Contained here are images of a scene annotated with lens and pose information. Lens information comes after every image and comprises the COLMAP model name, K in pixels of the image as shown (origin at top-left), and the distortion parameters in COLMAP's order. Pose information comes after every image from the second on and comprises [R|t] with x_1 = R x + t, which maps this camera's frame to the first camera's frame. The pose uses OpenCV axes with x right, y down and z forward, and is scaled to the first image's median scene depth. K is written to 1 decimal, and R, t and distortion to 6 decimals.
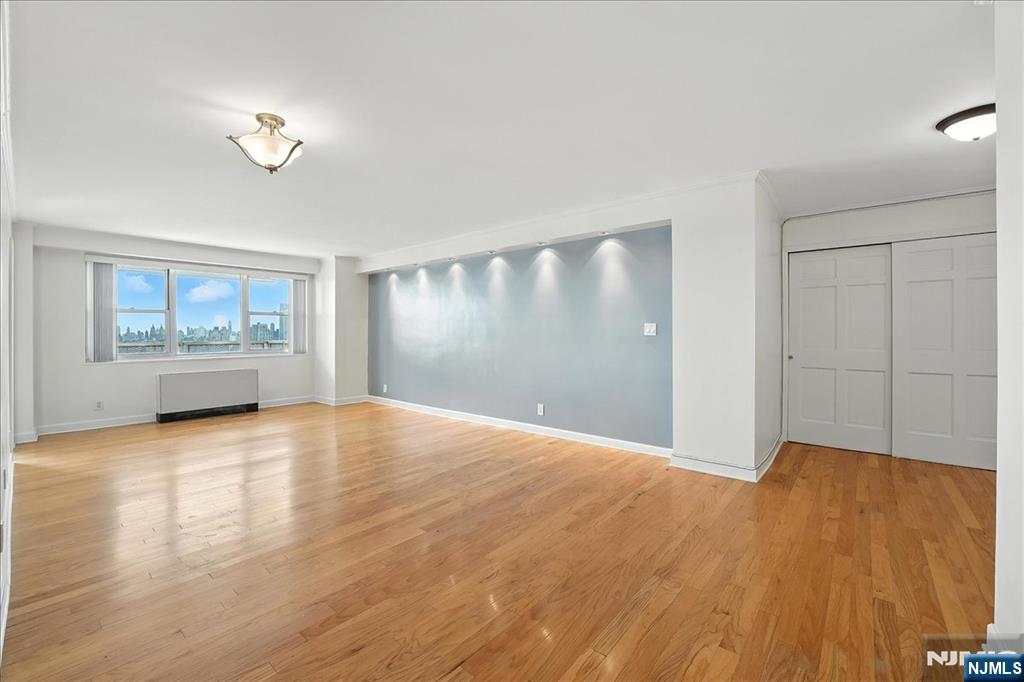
lens RADIAL K [[425.5, 0, 512.0], [0, 425.5, 341.0], [0, 0, 1]] dist [-0.001256, -0.000557]
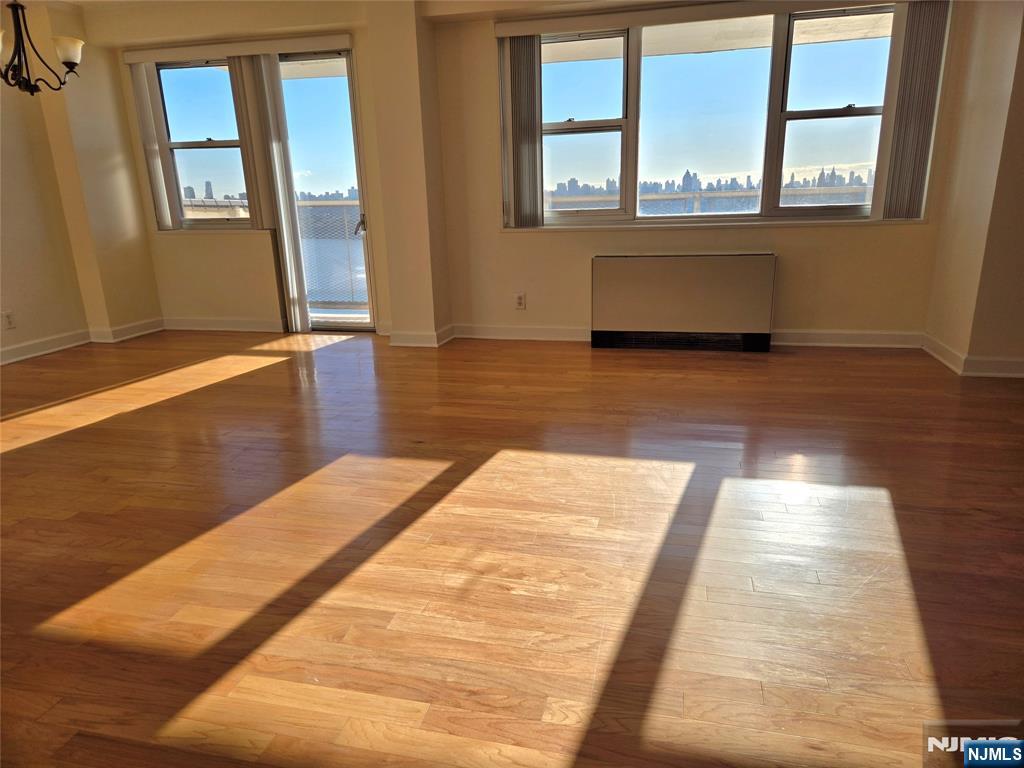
lens RADIAL K [[698.2, 0, 524.3], [0, 698.2, 402.4], [0, 0, 1]] dist [0.078538, -0.070405]
pose [[0.436334, 0.248384, -0.864823, -0.077616], [0.005572, 0.960379, 0.278640, 0.010322], [0.899768, -0.126399, 0.417662, 0.538346]]
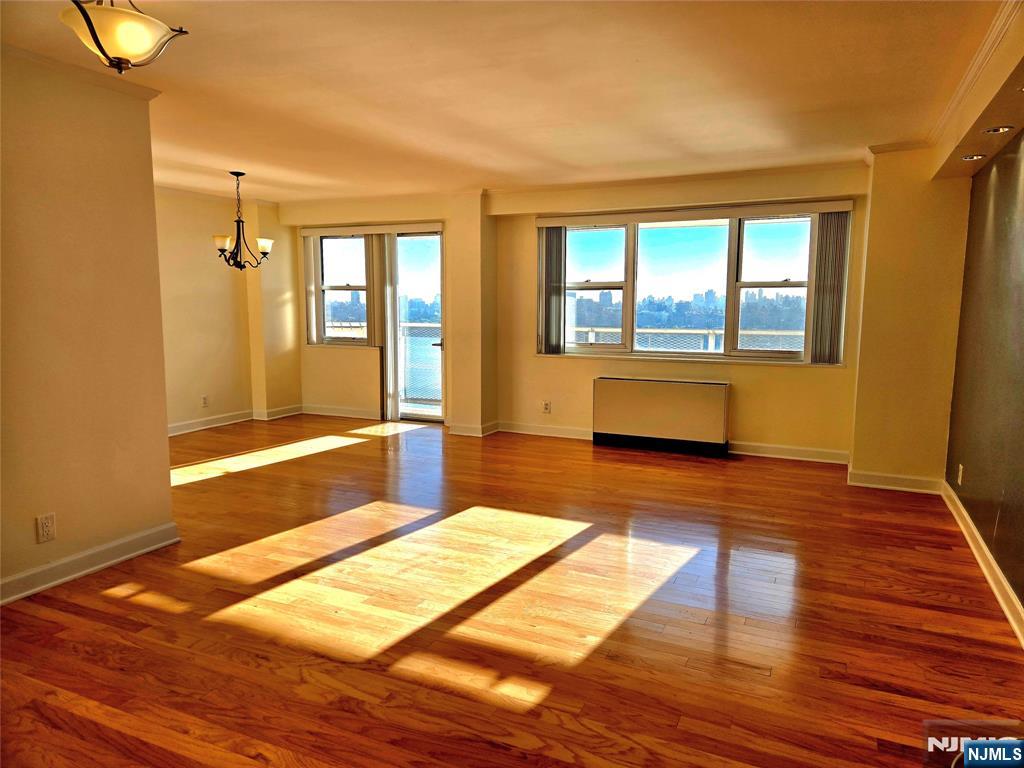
lens RADIAL K [[688.1, 0, 512.0], [0, 688.1, 384.0], [0, 0, 1]] dist [0.083314, -0.142378]
pose [[0.249176, 0.115220, -0.961580, 0.242160], [-0.025014, 0.993332, 0.112543, -0.036971], [0.968135, -0.003990, 0.250397, 0.575731]]
